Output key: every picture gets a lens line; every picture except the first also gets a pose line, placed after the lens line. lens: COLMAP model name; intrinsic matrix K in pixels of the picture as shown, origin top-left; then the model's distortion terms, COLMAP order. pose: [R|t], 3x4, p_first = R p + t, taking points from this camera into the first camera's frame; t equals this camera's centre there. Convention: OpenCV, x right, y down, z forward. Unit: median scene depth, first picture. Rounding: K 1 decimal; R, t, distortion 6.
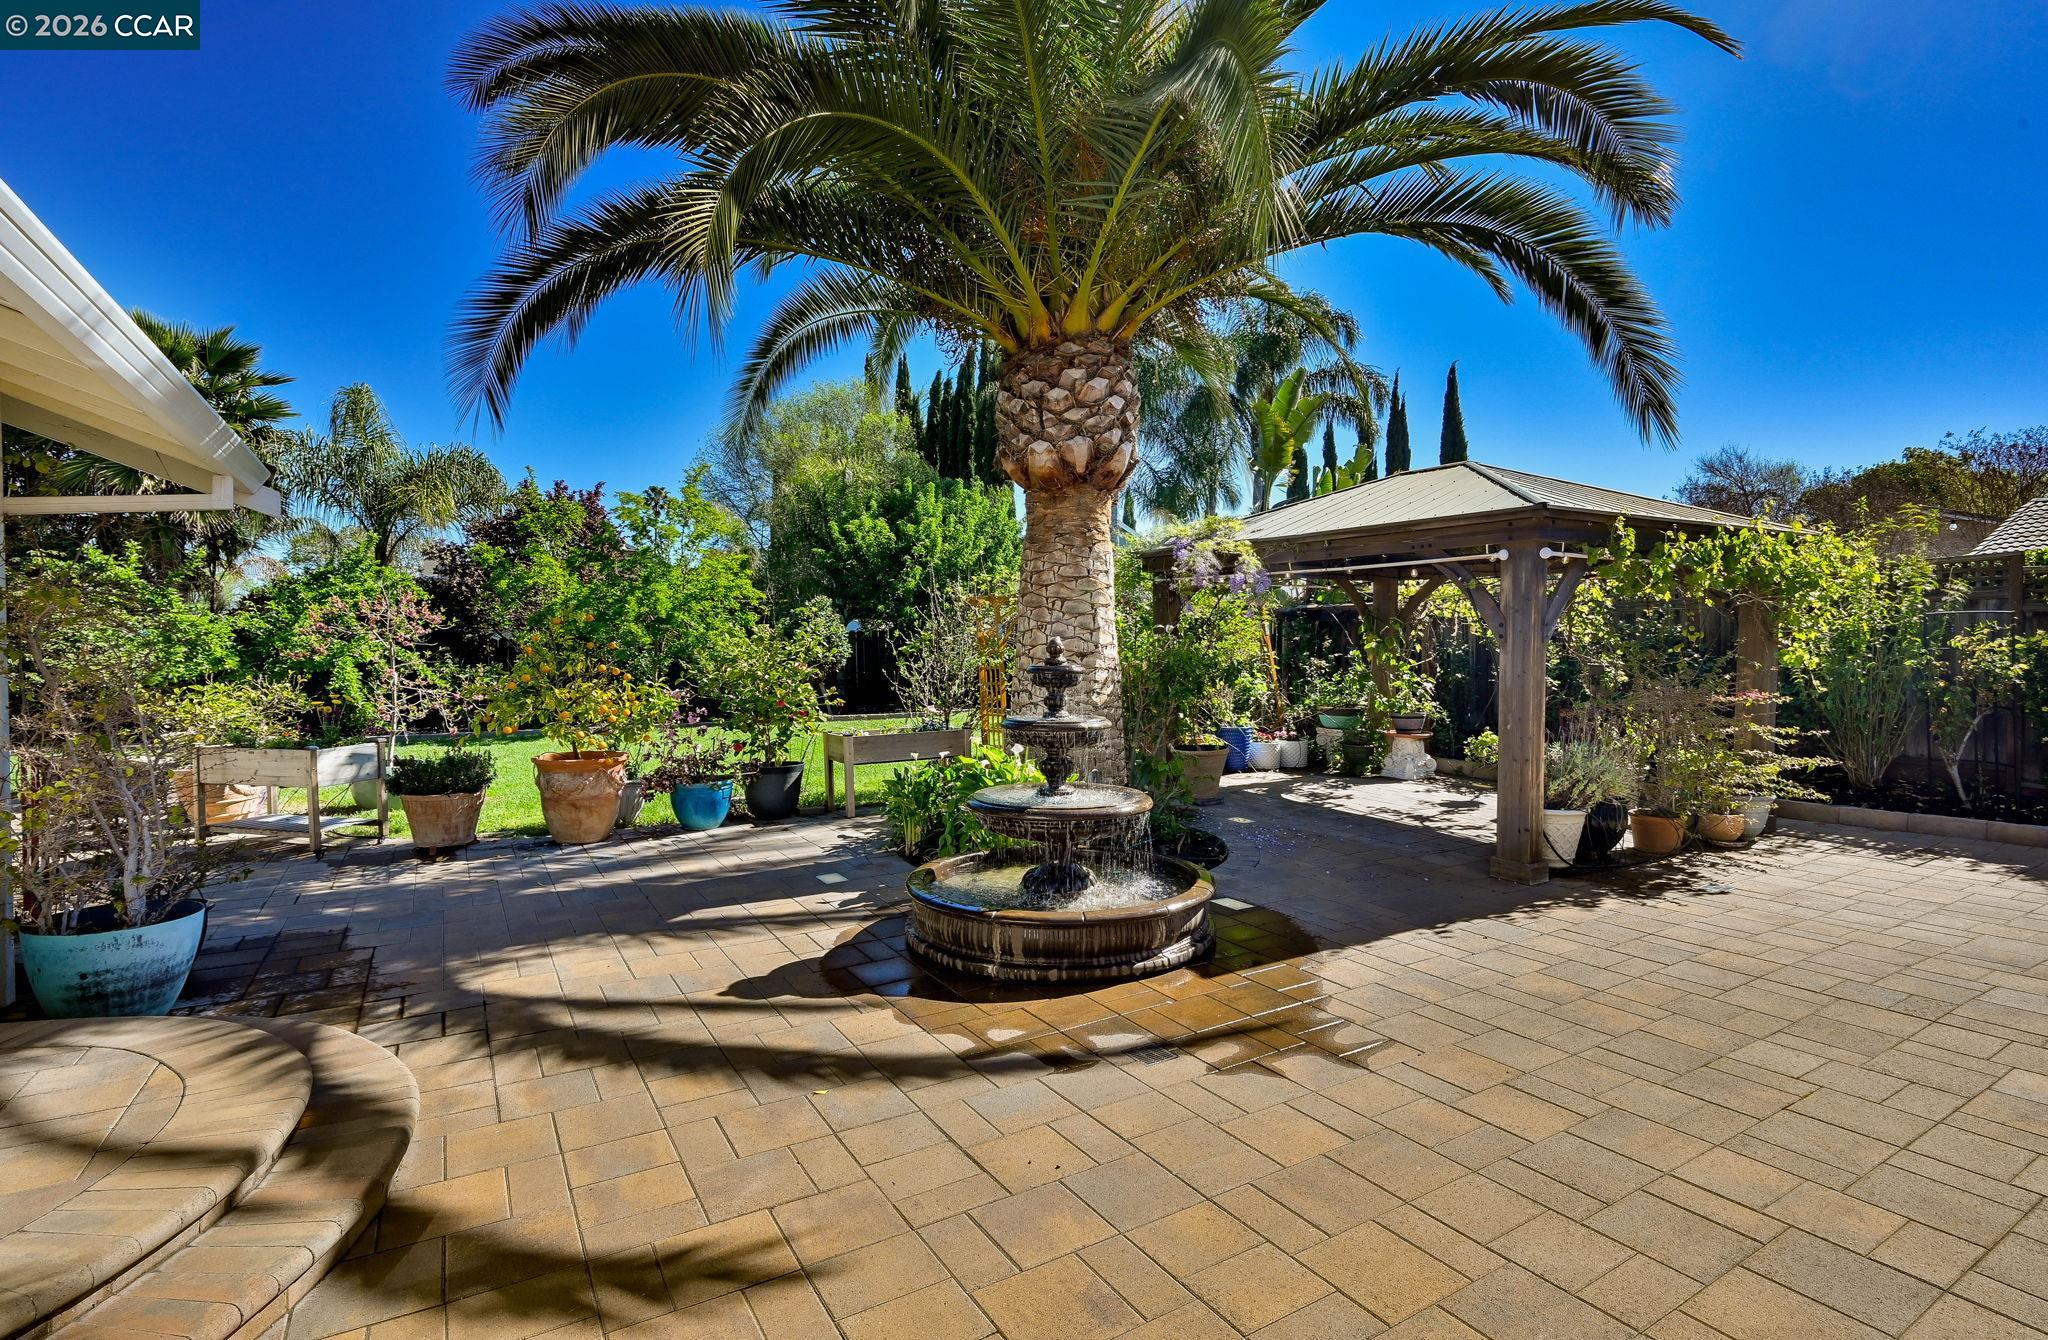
lens RADIAL K [[980.8, 0, 1042.4], [0, 980.8, 668.4], [0, 0, 1]] dist [-0.002433, 0.000889]
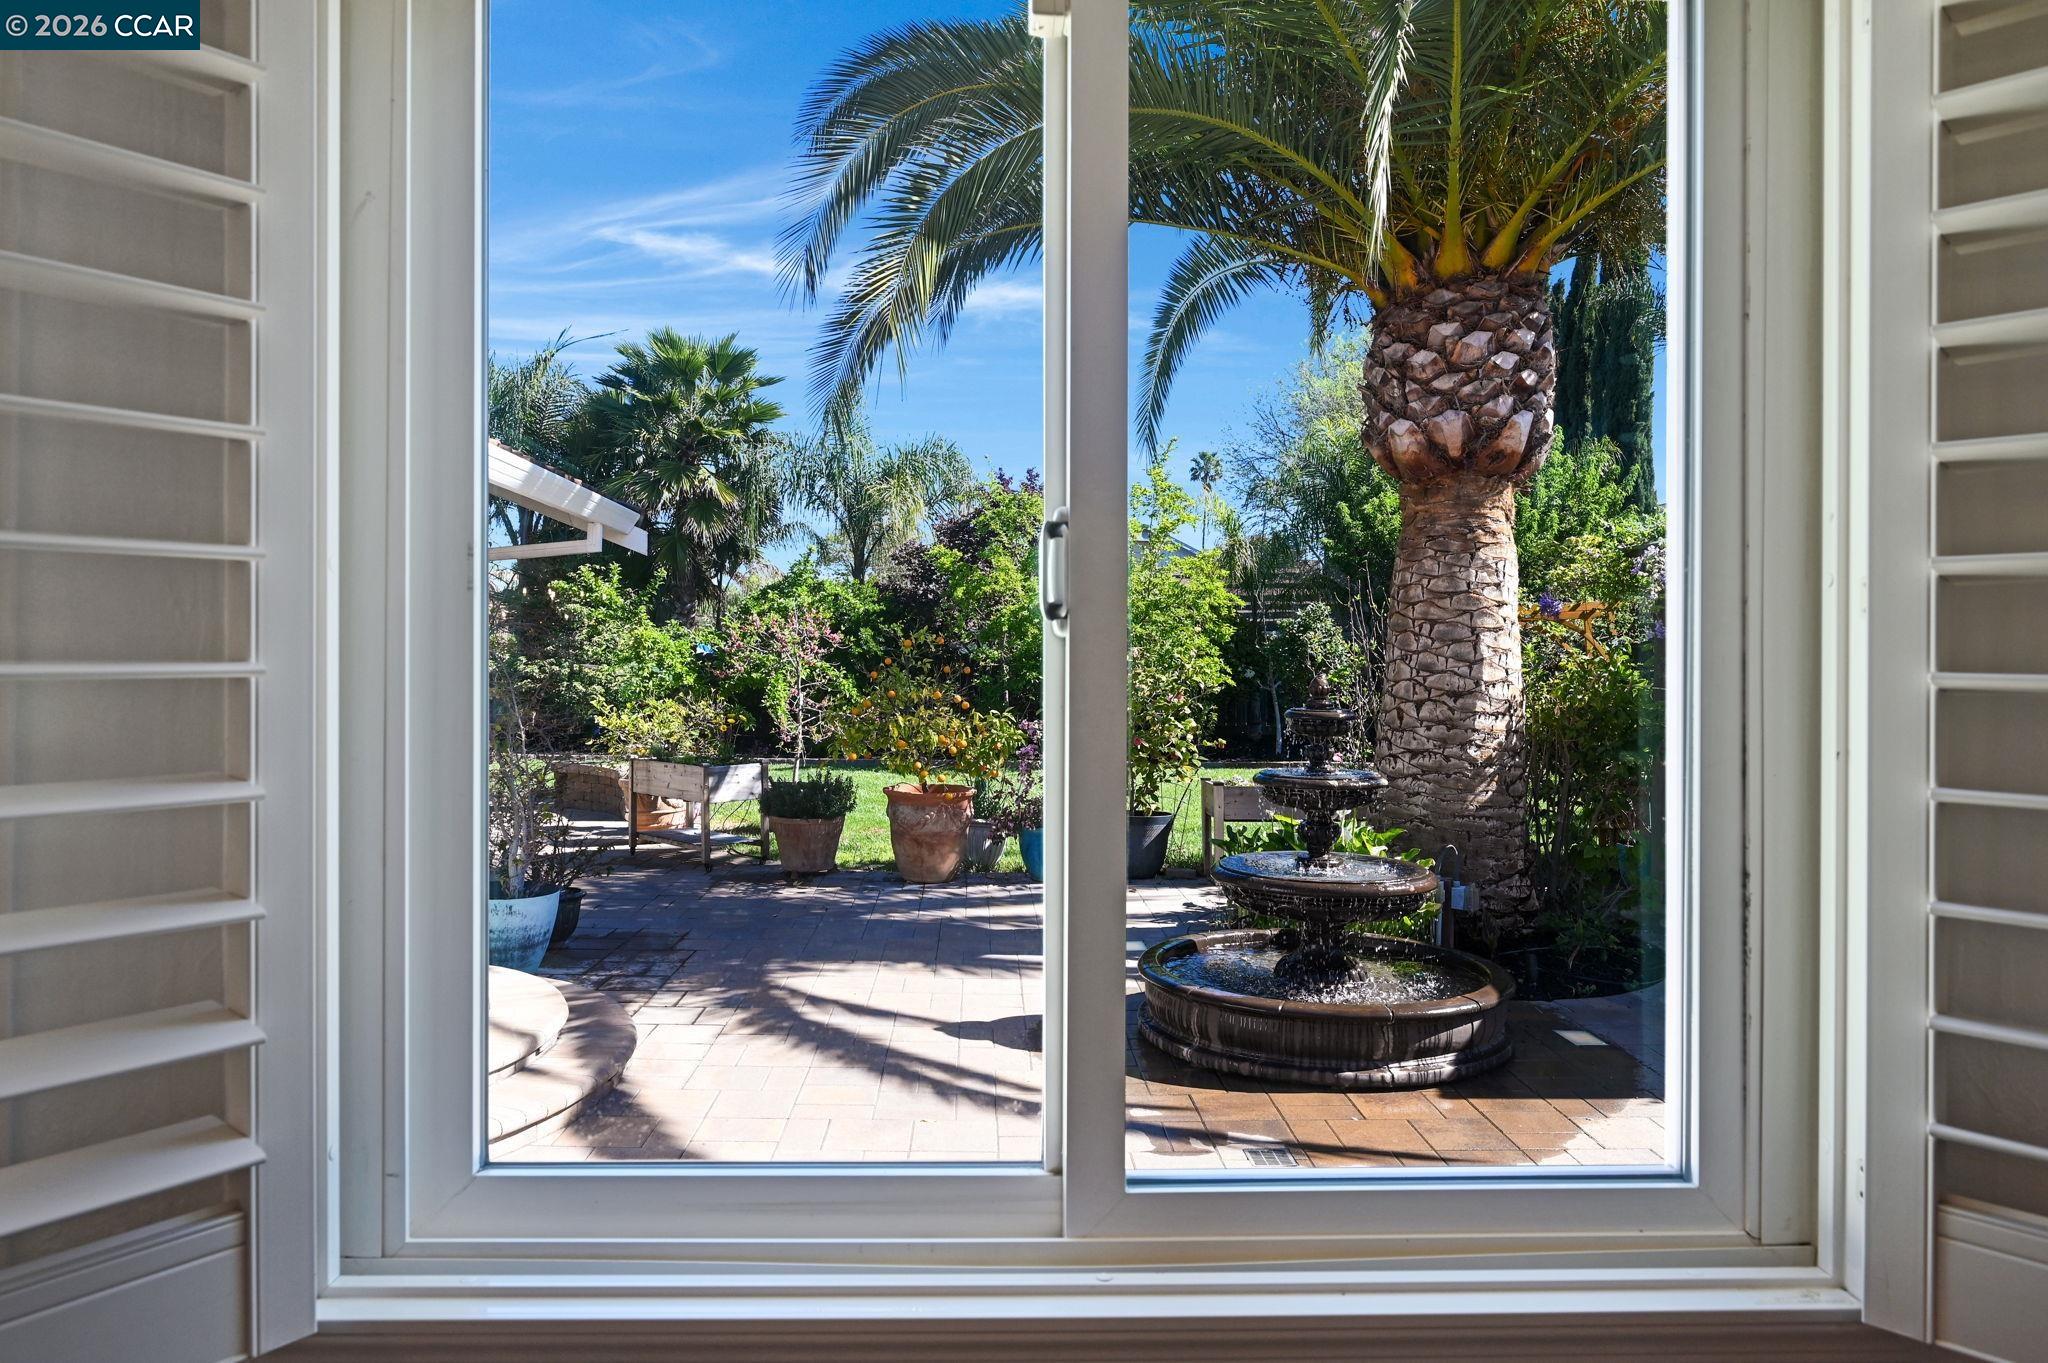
lens RADIAL K [[1447.1, 0, 1035.2], [0, 1447.1, 667.5], [0, 0, 1]] dist [-0.007835, 0.000486]
pose [[0.855120, 0.016643, -0.518163, 0.340870], [-0.025299, 0.999633, -0.009645, -0.015642], [0.517813, 0.021356, 0.855227, -0.129184]]
